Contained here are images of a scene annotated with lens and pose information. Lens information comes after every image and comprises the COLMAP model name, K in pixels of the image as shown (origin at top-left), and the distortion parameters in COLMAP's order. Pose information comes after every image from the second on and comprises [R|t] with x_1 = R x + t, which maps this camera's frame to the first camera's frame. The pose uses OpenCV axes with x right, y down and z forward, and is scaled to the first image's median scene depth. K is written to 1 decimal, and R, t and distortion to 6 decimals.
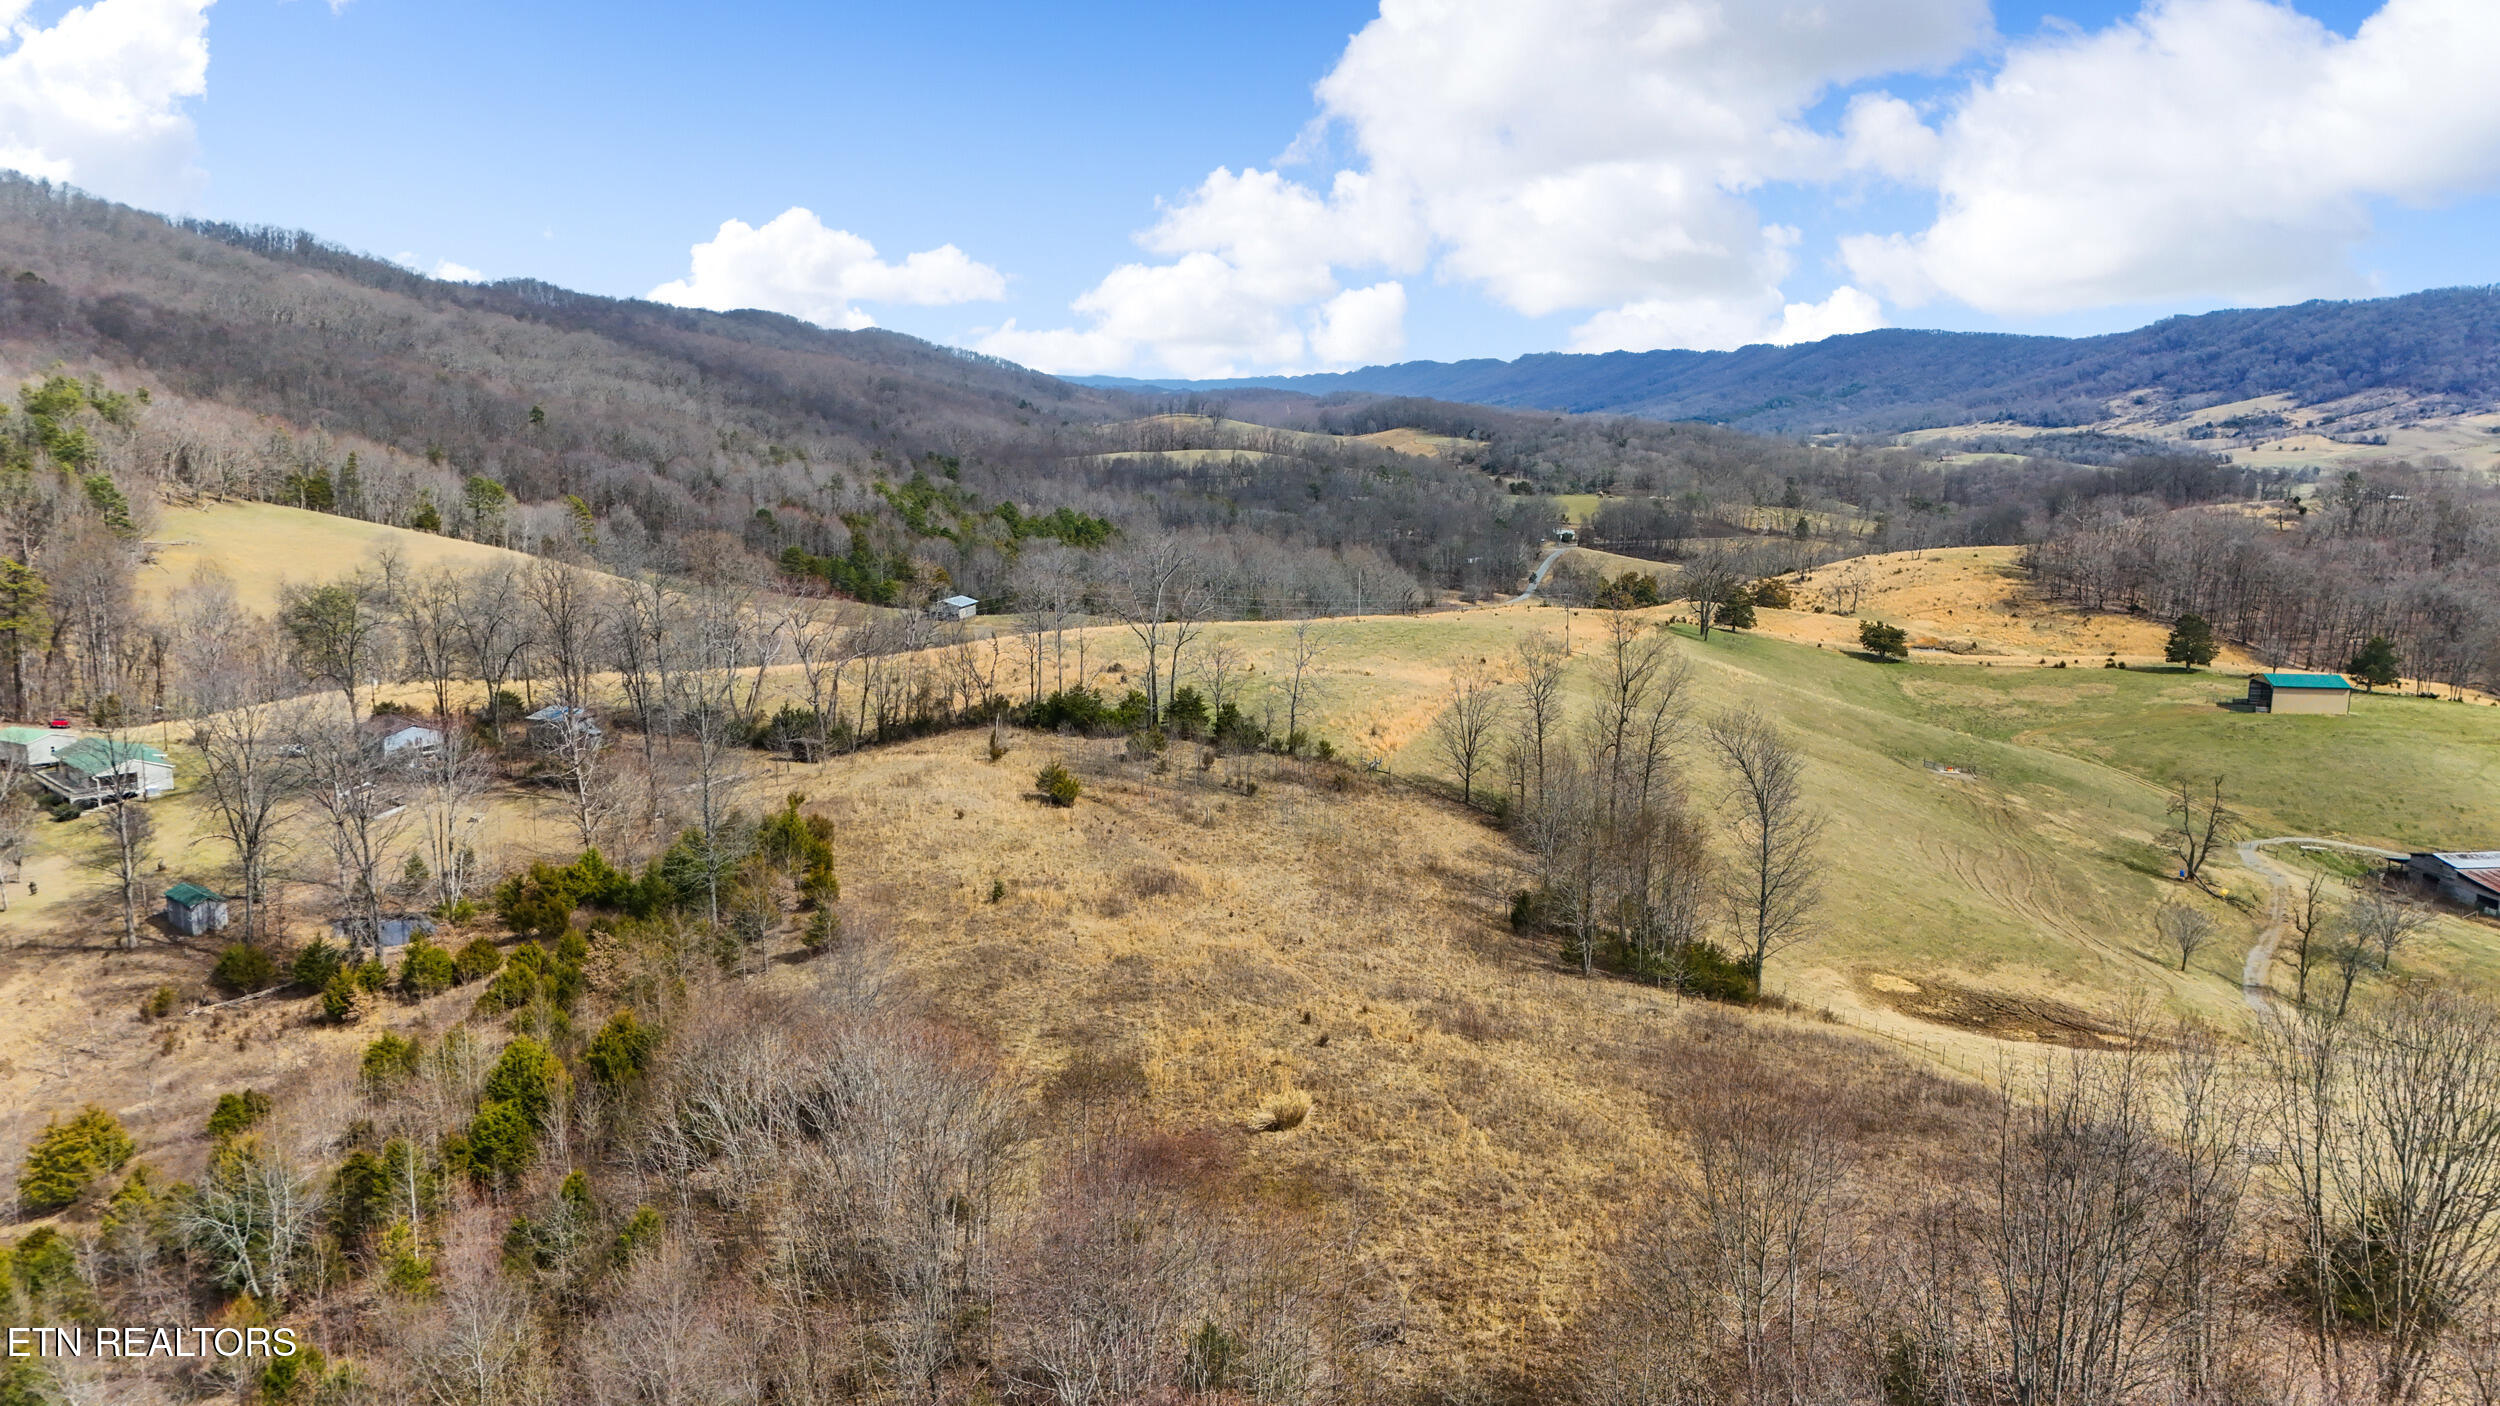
lens RADIAL K [[1840.5, 0, 1259.6], [0, 1840.5, 703.2], [0, 0, 1]] dist [0.076019, -0.063942]
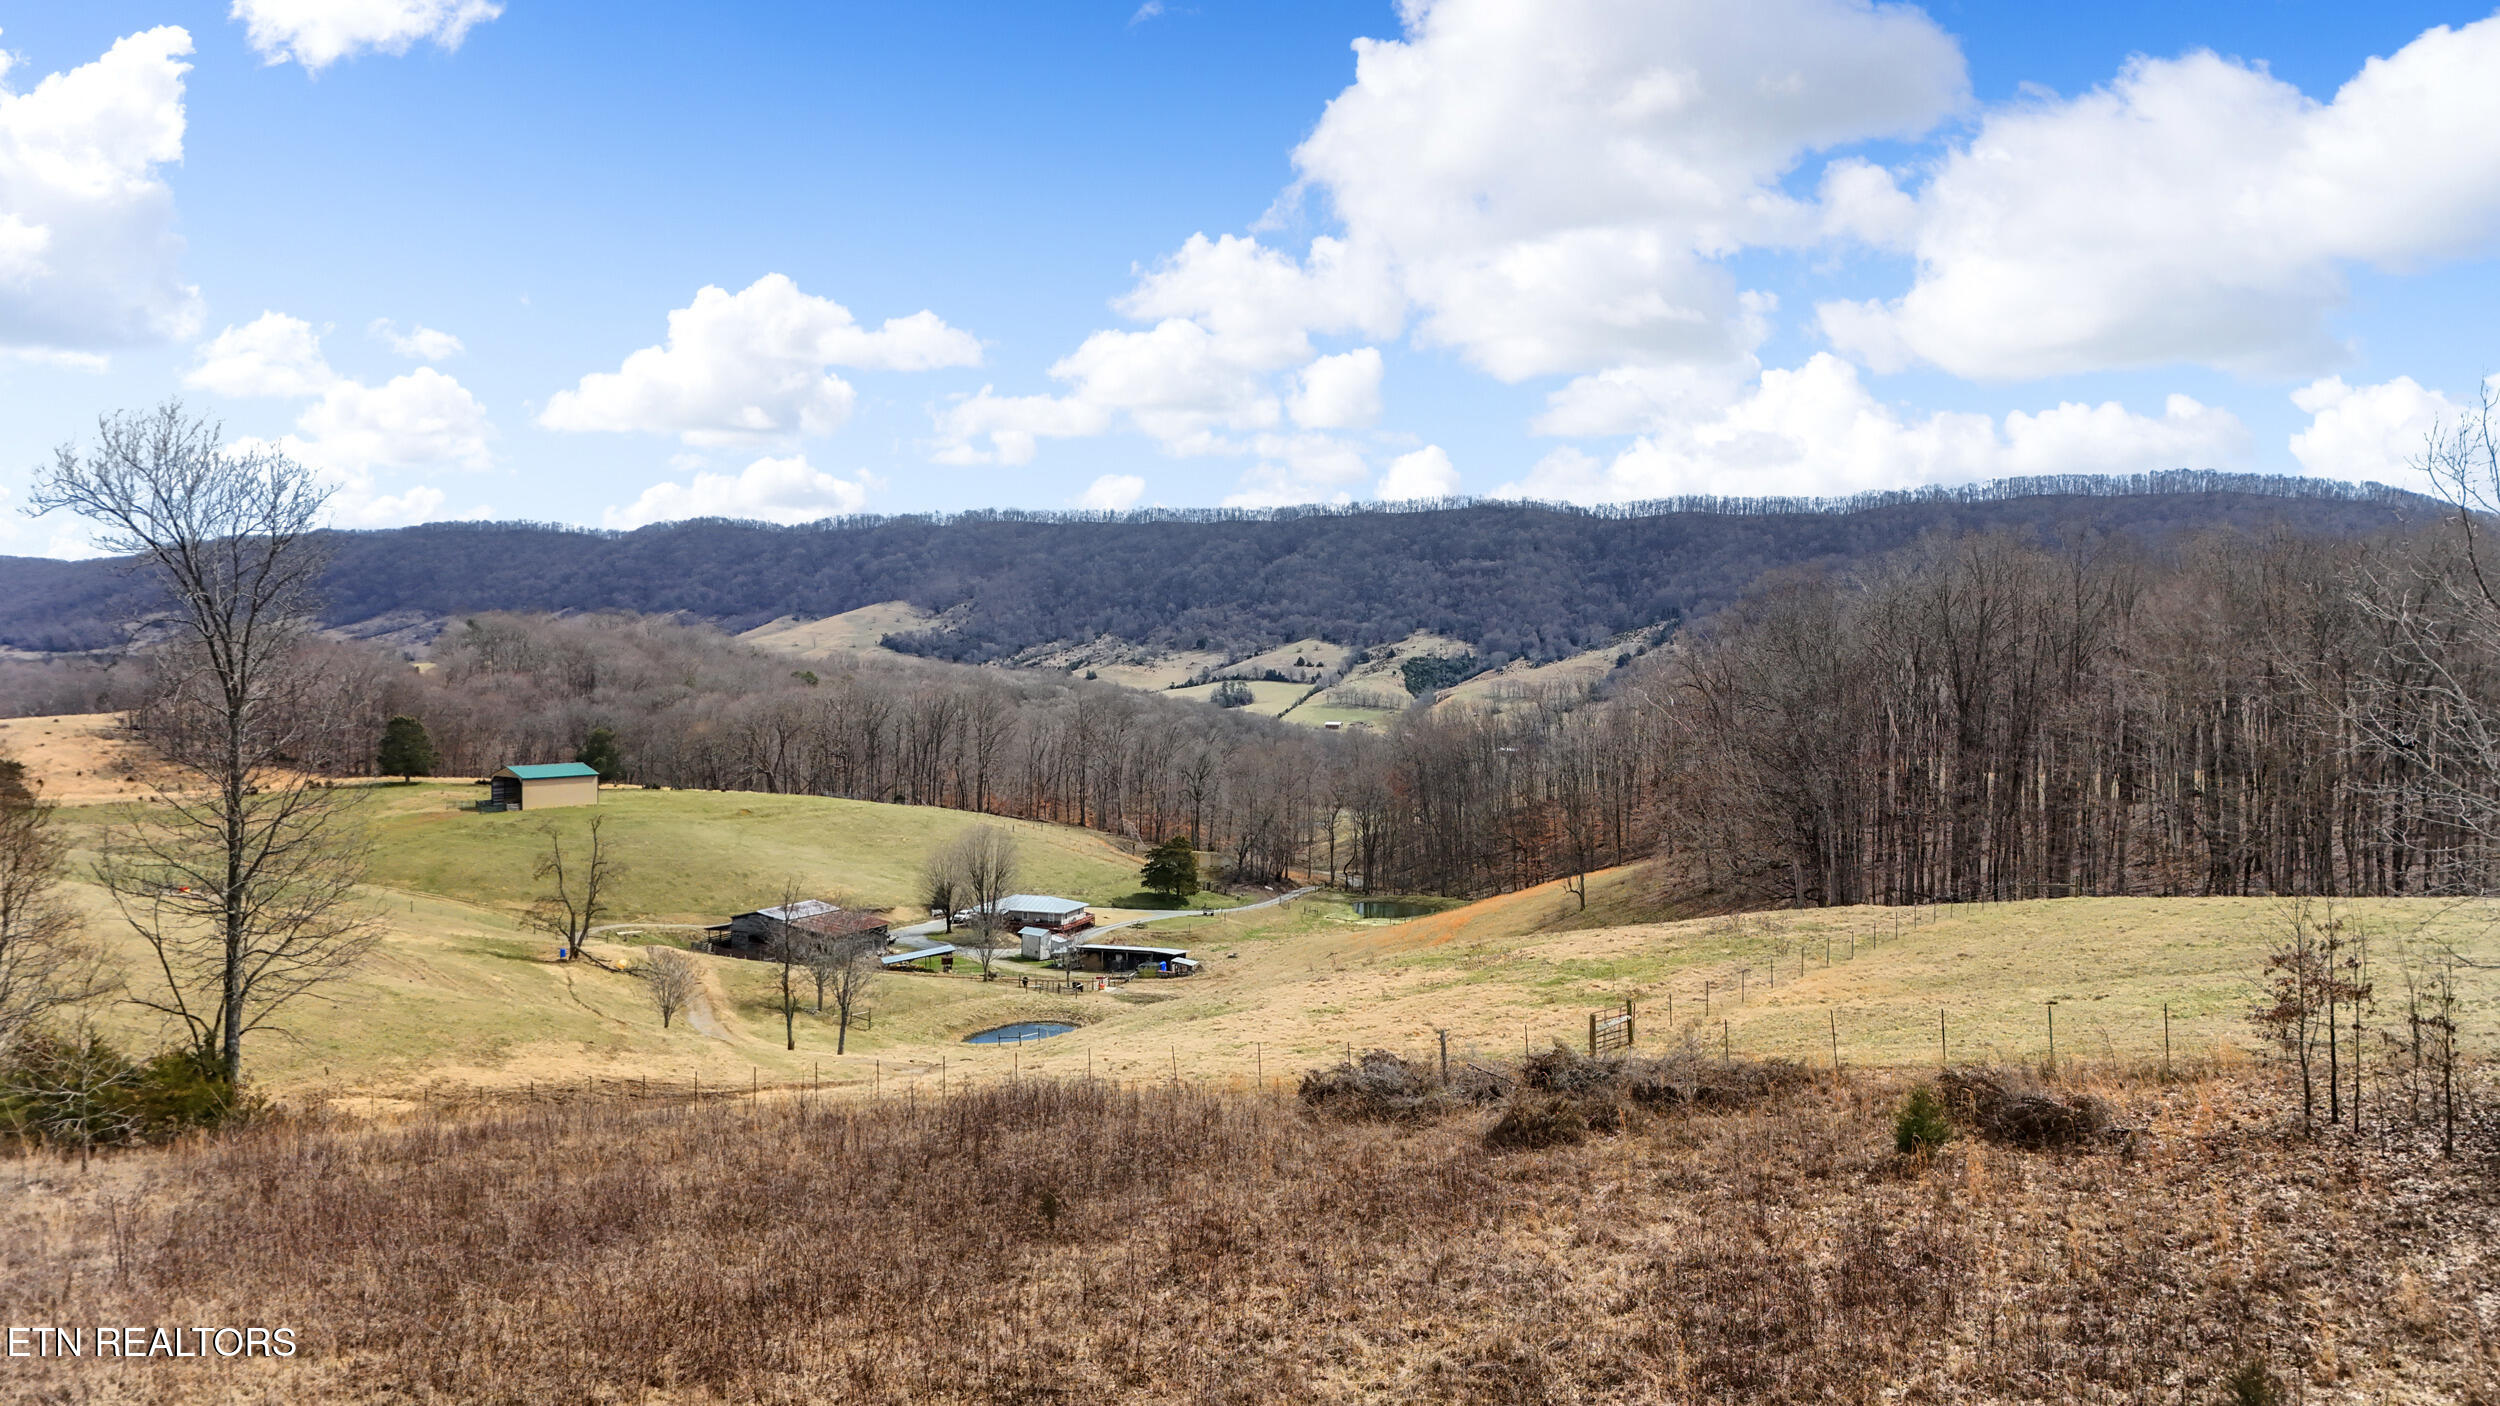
lens RADIAL K [[1840.5, 0, 1244.3], [0, 1840.5, 704.5], [0, 0, 1]] dist [0.076019, -0.063942]
pose [[0.568507, -0.038815, 0.821762, 0.031919], [0.140779, 0.988743, -0.050691, 0.069387], [-0.810544, 0.144505, 0.567572, 0.332812]]
